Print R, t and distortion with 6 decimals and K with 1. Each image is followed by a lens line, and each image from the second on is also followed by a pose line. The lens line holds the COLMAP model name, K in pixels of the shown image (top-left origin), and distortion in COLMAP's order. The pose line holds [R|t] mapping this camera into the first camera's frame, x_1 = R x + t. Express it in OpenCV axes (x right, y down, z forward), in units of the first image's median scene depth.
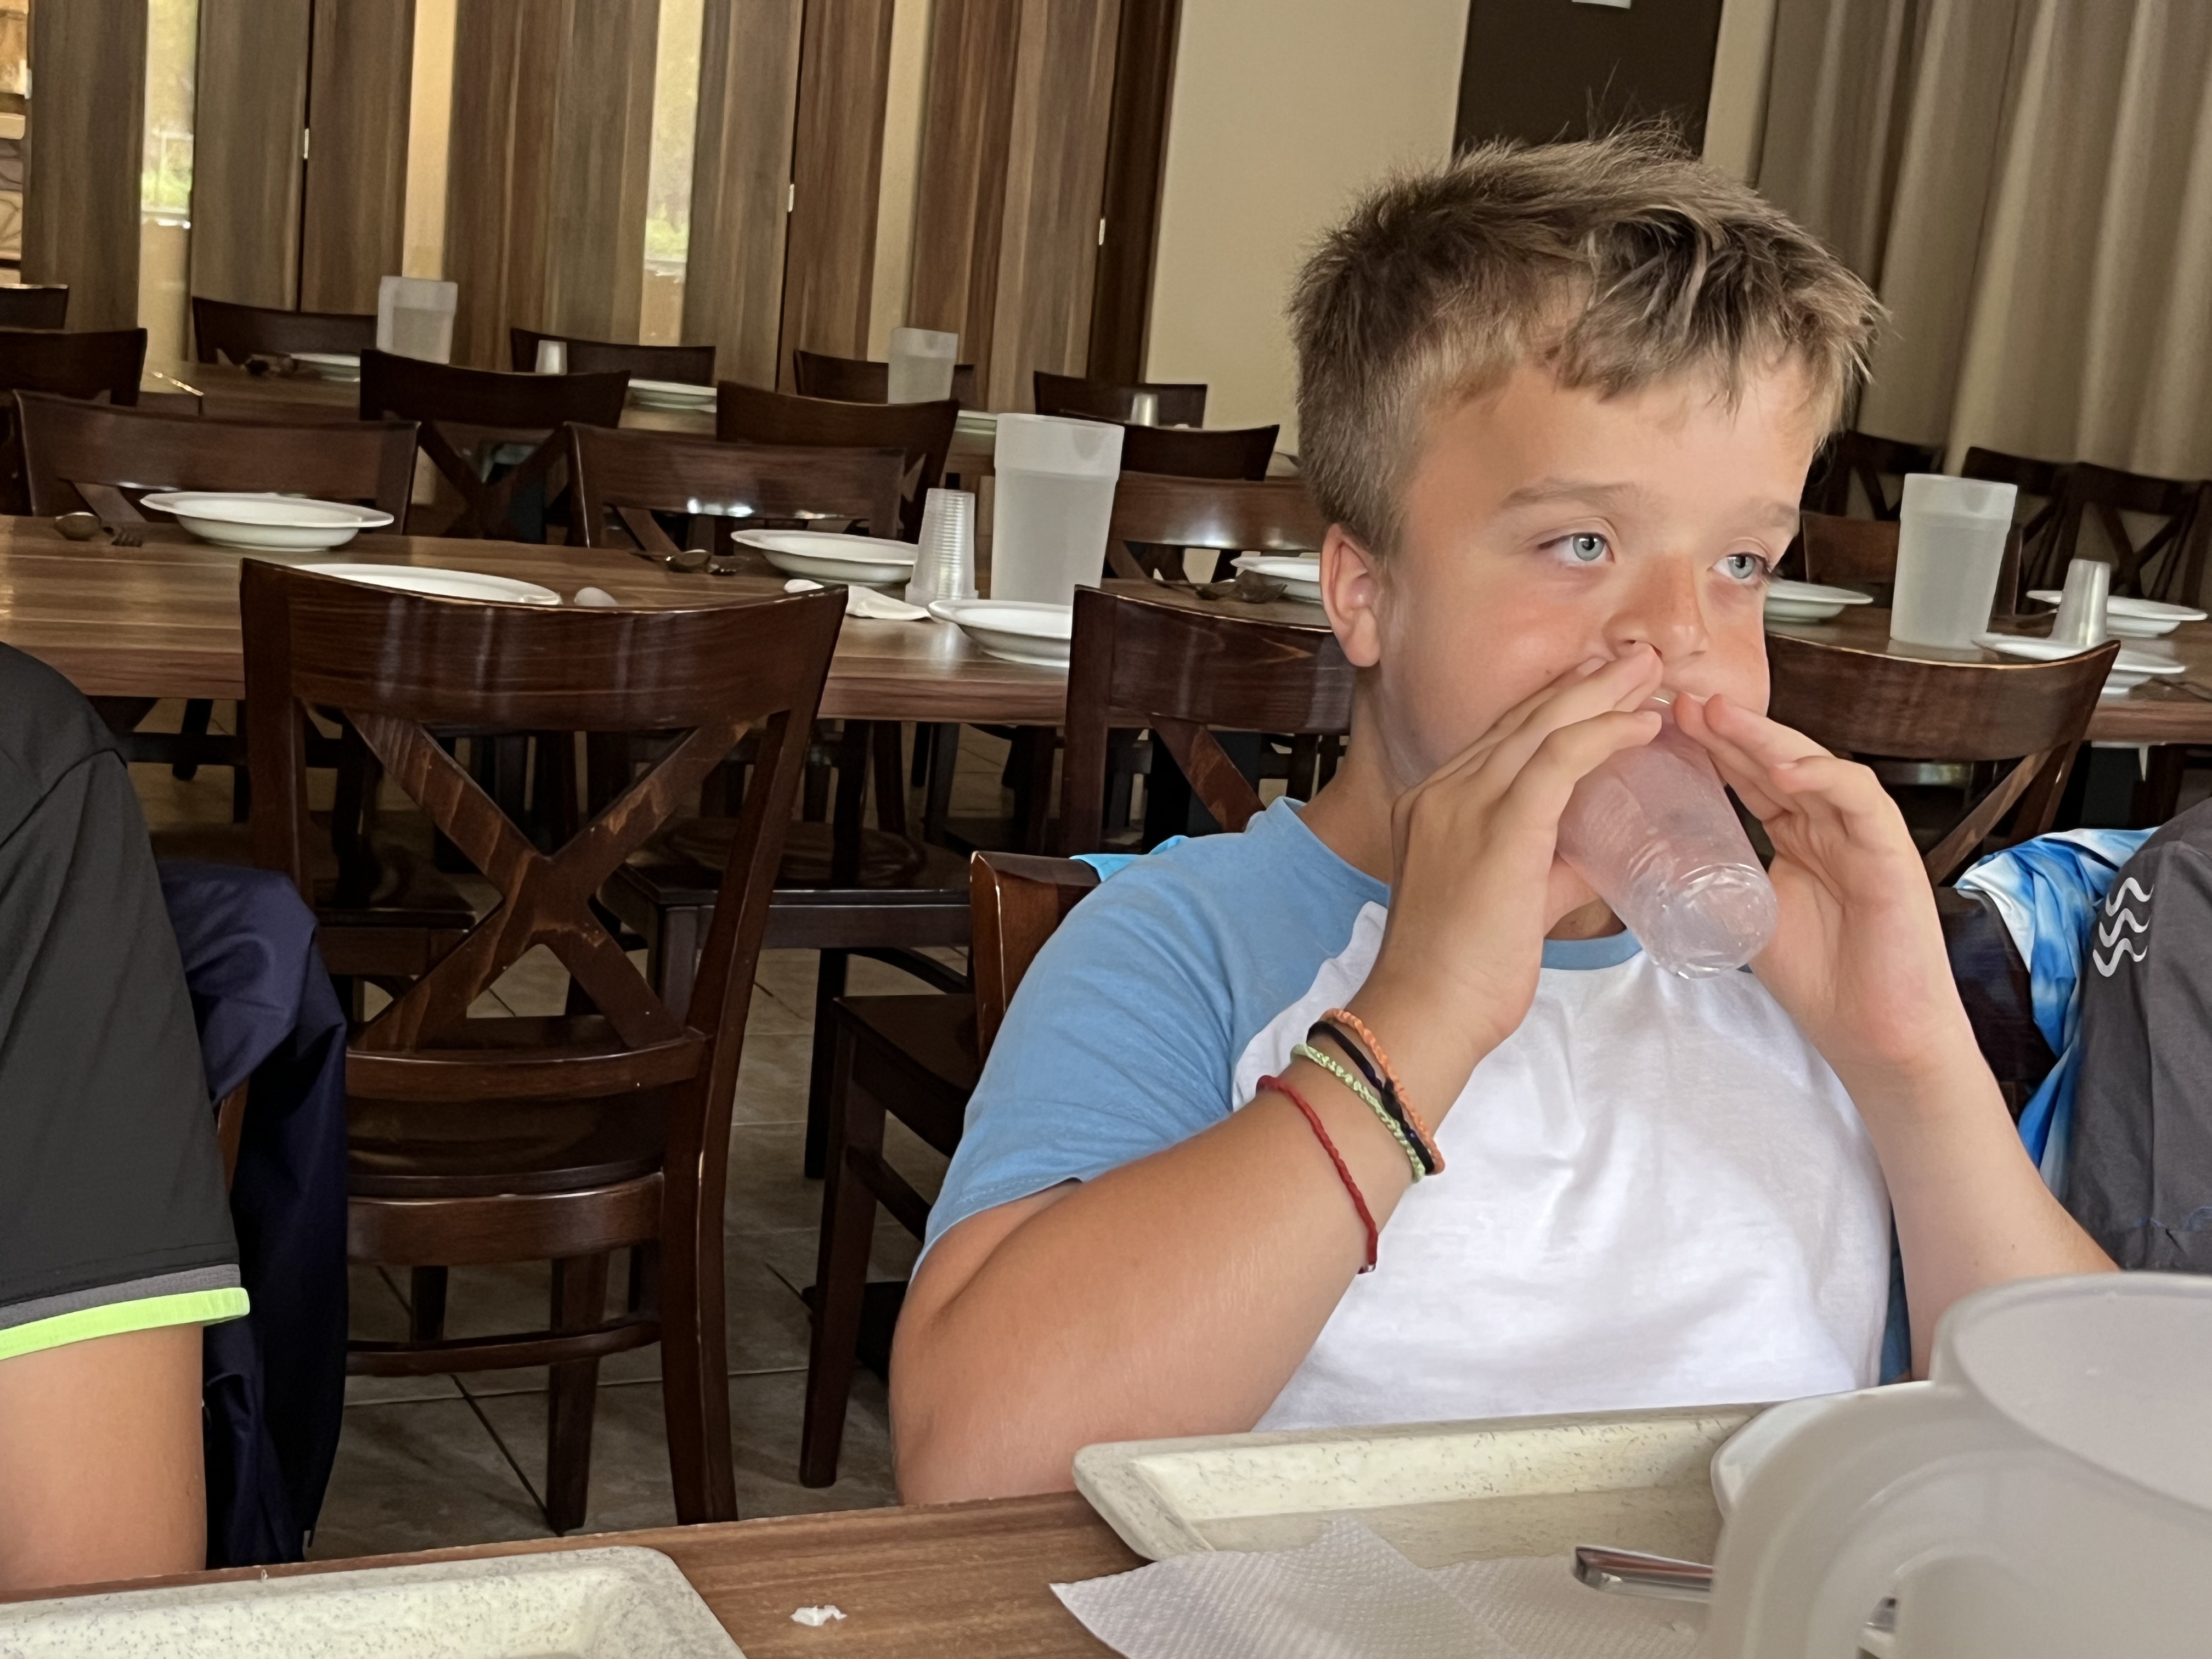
lens RADIAL K [[2943.6, 0, 1106.0], [0, 2943.6, 829.5], [0, 0, 1]] dist [0.150429, -0.547343]
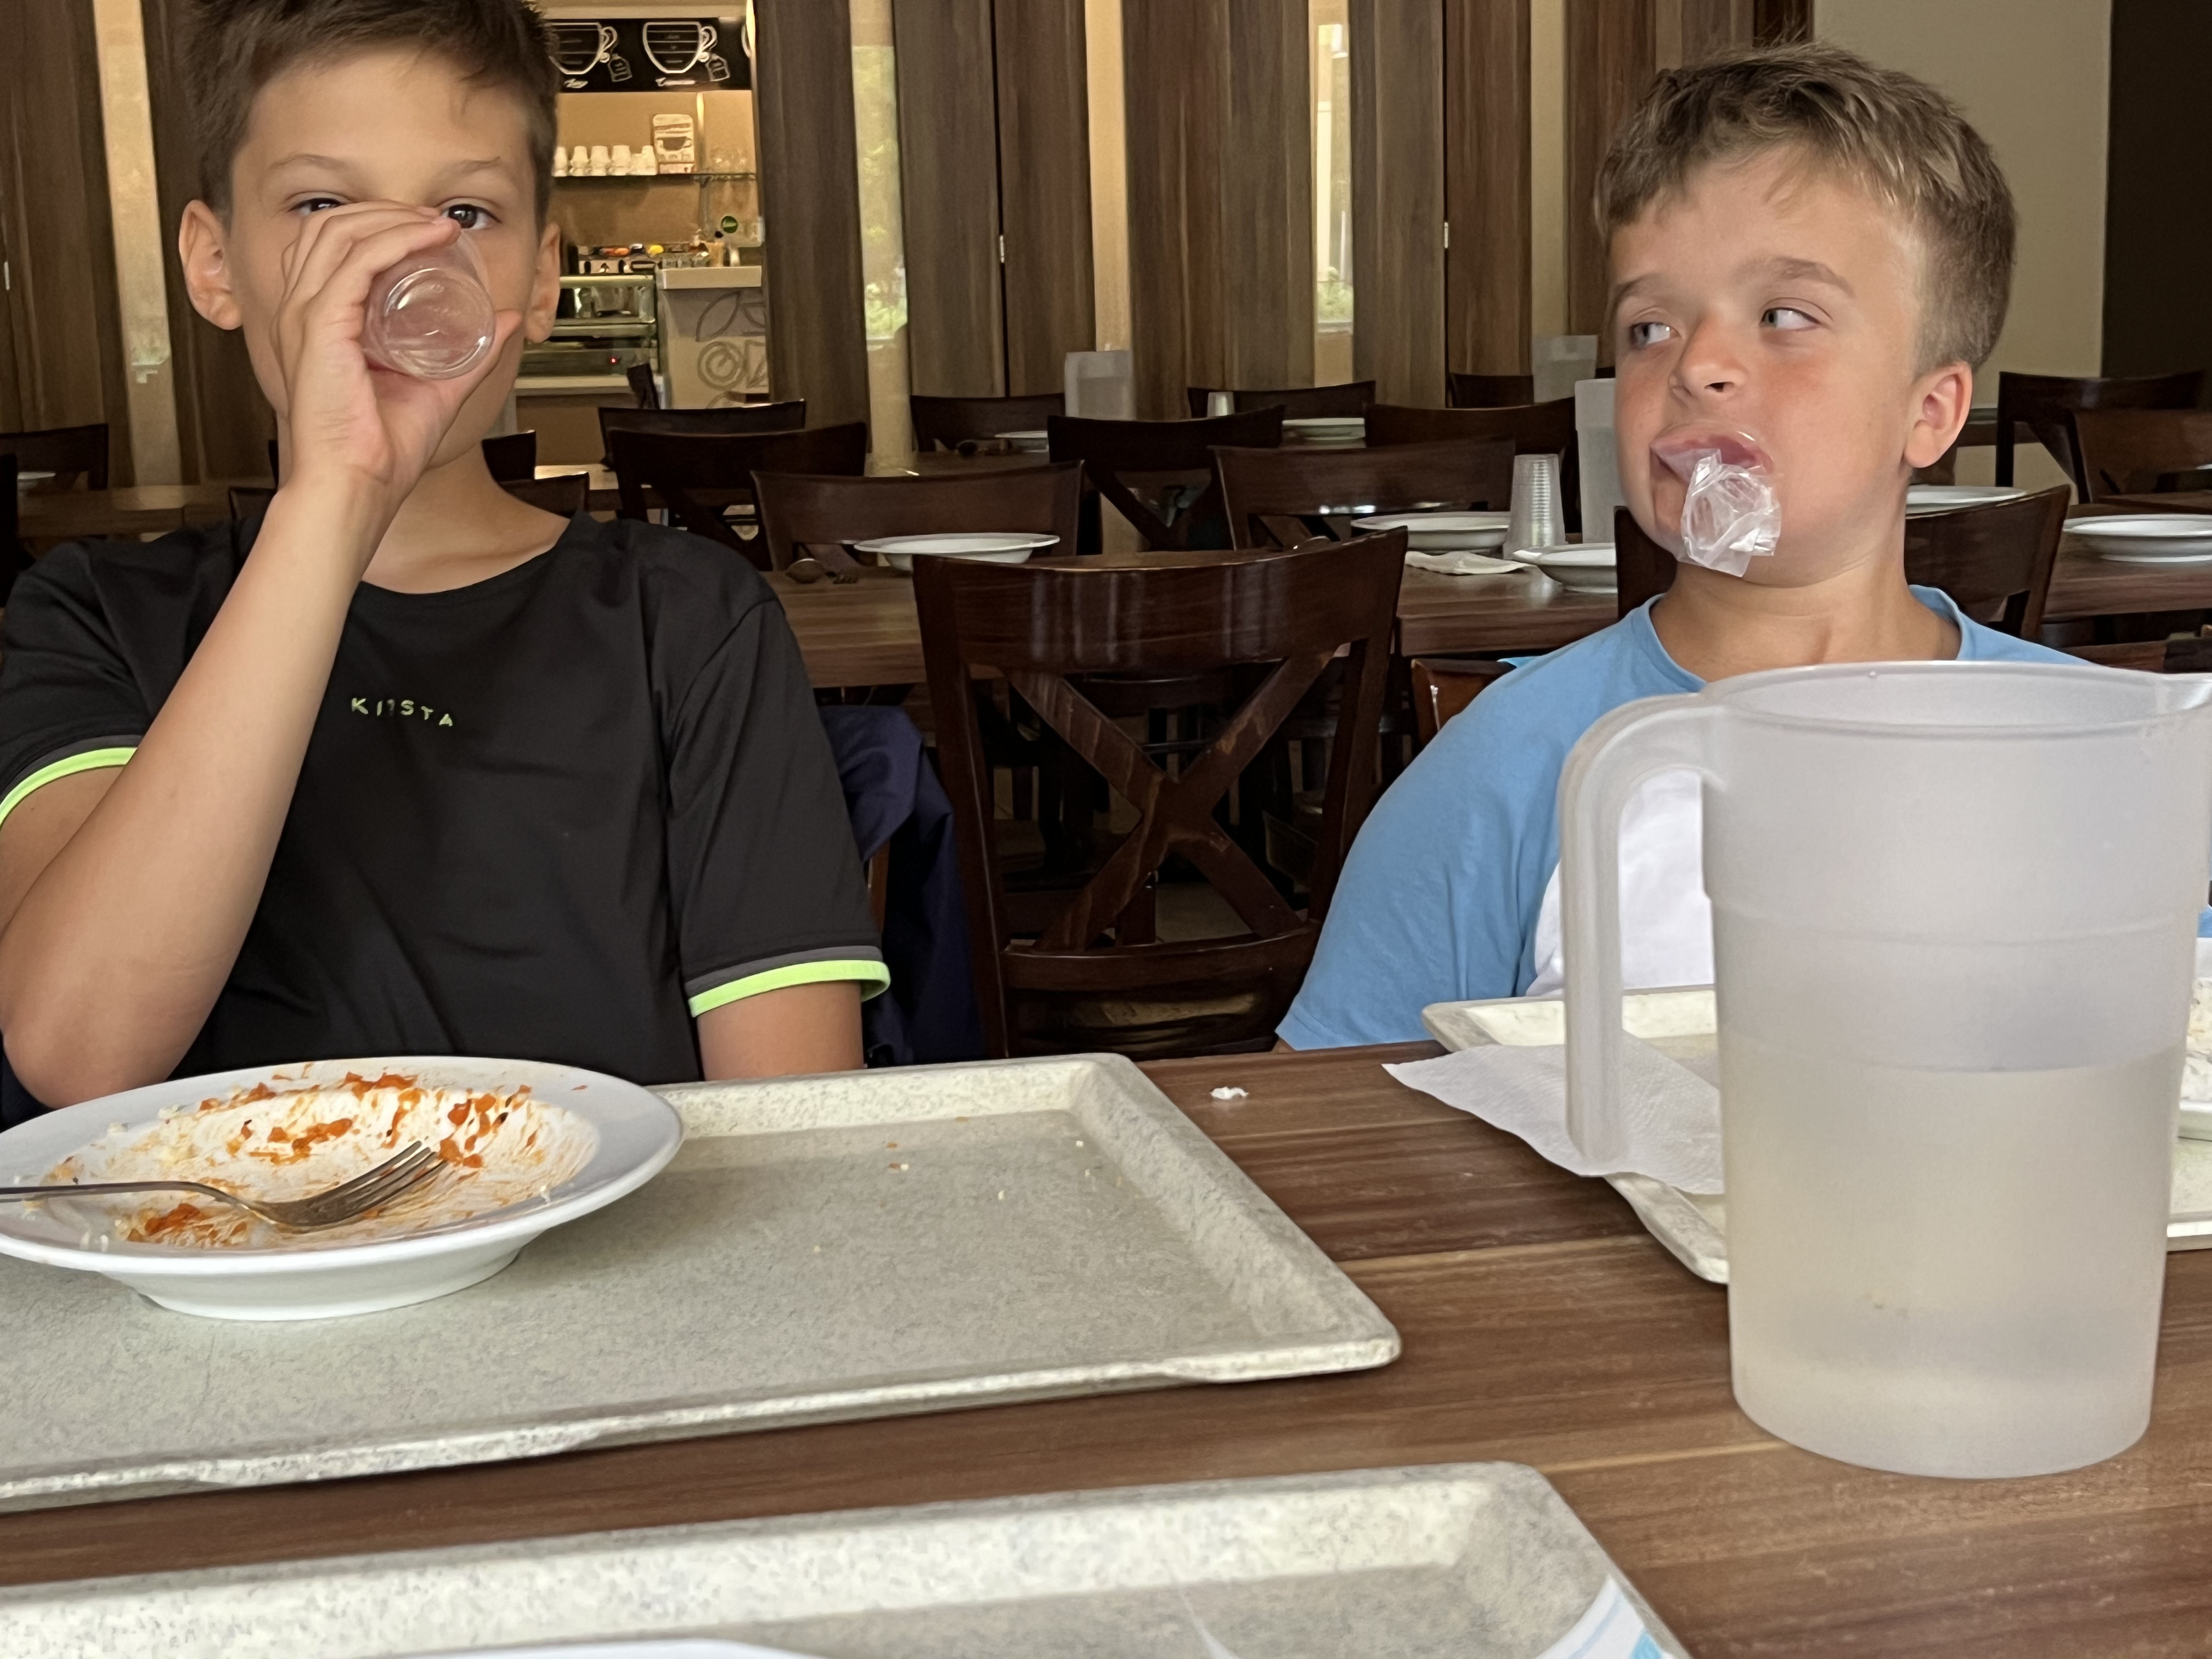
lens RADIAL K [[2943.6, 0, 1106.0], [0, 2943.6, 829.5], [0, 0, 1]] dist [0.150429, -0.547343]
pose [[0.963974, -0.087339, -0.251248, 0.060336], [0.082760, 0.996155, -0.028754, 0.045185], [0.252794, 0.006925, 0.967495, -0.119469]]
